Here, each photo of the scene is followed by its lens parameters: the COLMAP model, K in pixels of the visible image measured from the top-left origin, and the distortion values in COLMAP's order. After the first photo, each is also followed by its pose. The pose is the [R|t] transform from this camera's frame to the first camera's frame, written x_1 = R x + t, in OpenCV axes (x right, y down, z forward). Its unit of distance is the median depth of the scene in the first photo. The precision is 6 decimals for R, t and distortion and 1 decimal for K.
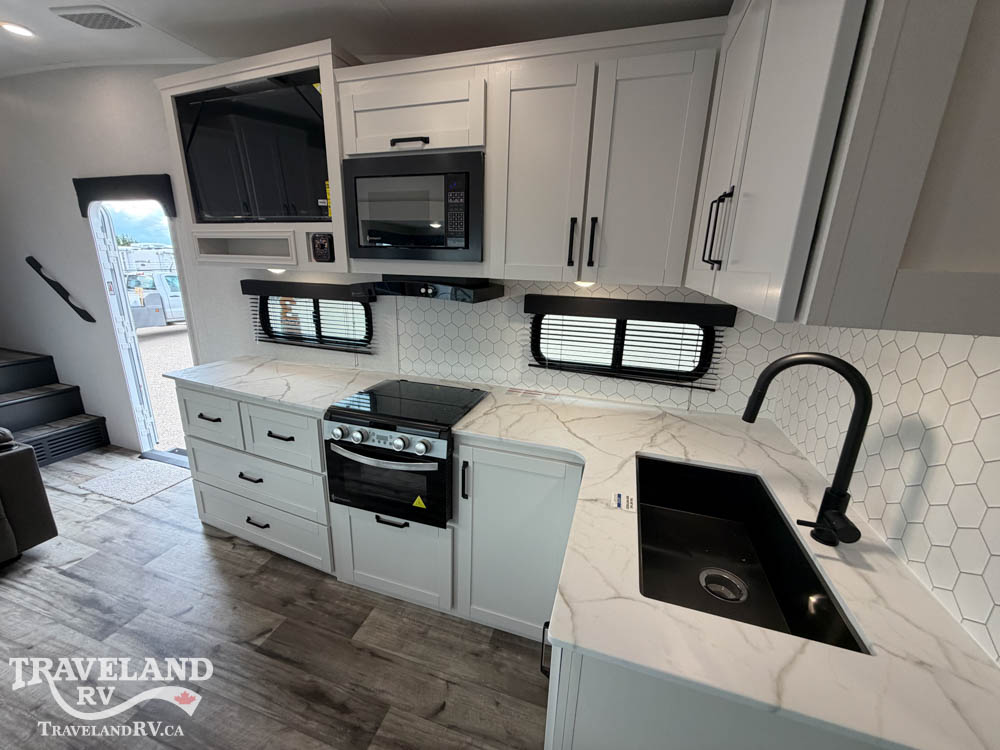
lens RADIAL K [[396.8, 0, 496.3], [0, 396.8, 375.4], [0, 0, 1]] dist [-0.000228, 0.000017]
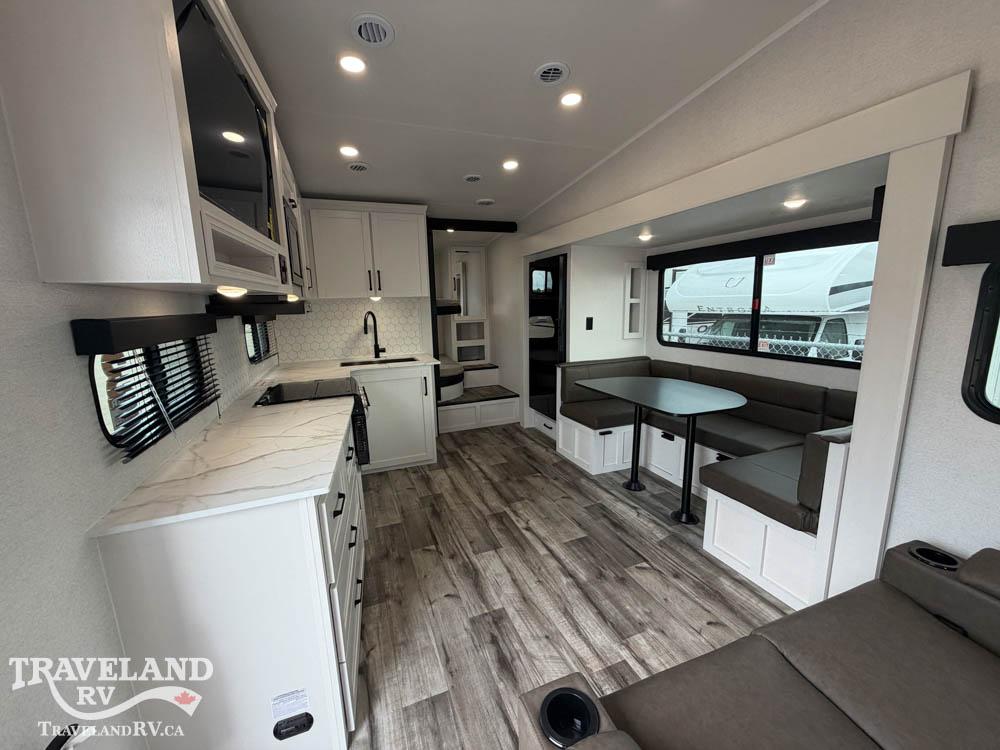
lens RADIAL K [[396.8, 0, 496.3], [0, 396.8, 375.4], [0, 0, 1]] dist [-0.000228, 0.000017]
pose [[-0.627882, -0.153293, 0.763063, -1.520991], [0.219492, 0.905743, 0.362564, -0.311645], [-0.746718, 0.395134, -0.535053, 1.181707]]
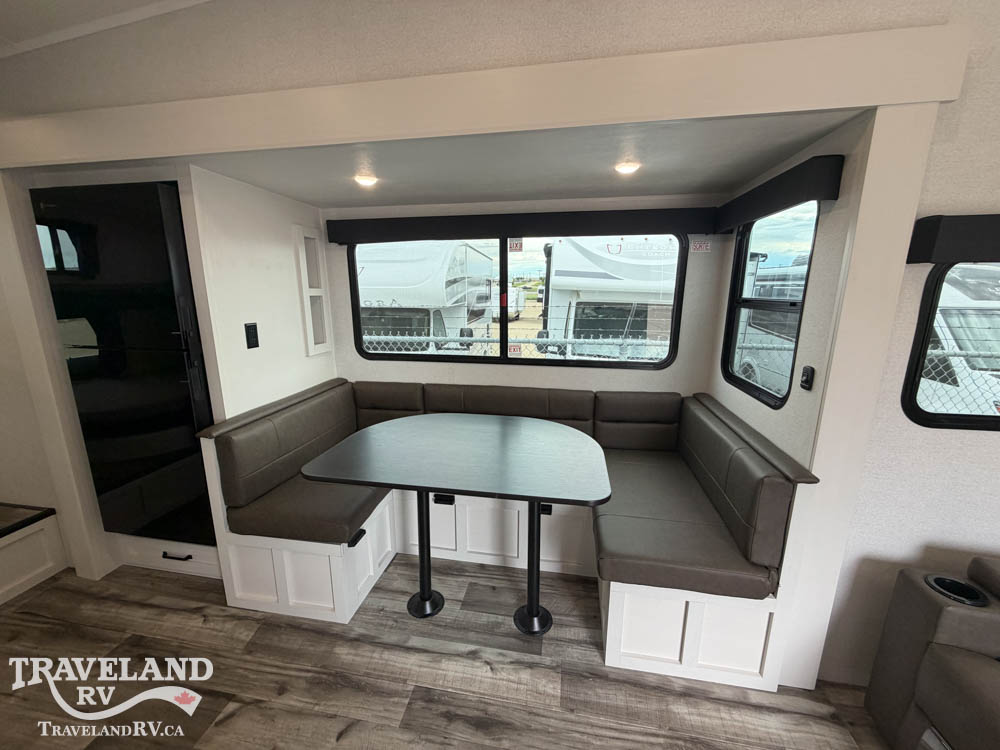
lens RADIAL K [[396.8, 0, 496.3], [0, 396.8, 375.4], [0, 0, 1]] dist [-0.000228, 0.000017]
pose [[-0.990998, 0.000164, -0.133873, -0.758571], [-0.063264, 0.880720, 0.469393, -0.154493], [0.117982, 0.473637, -0.872782, 0.686302]]
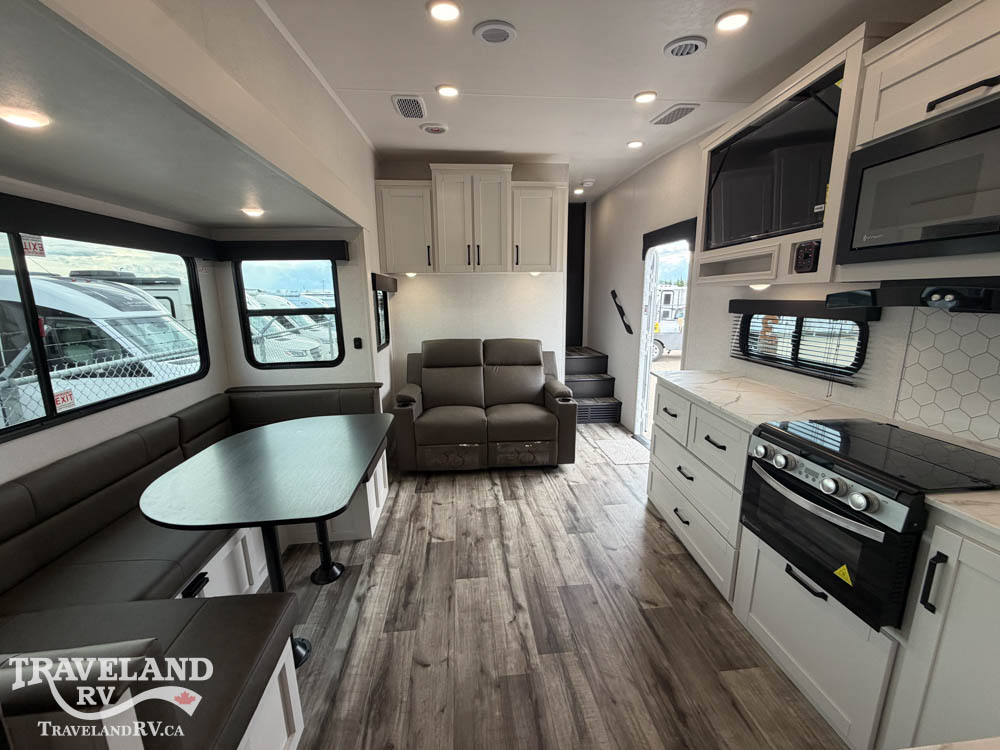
lens RADIAL K [[396.8, 0, 496.3], [0, 396.8, 375.4], [0, 0, 1]] dist [-0.000228, 0.000017]
pose [[0.392523, 0.148531, -0.907670, 0.147993], [-0.225805, 0.972233, 0.061446, 0.047800], [0.891593, 0.180837, 0.415162, 0.024551]]
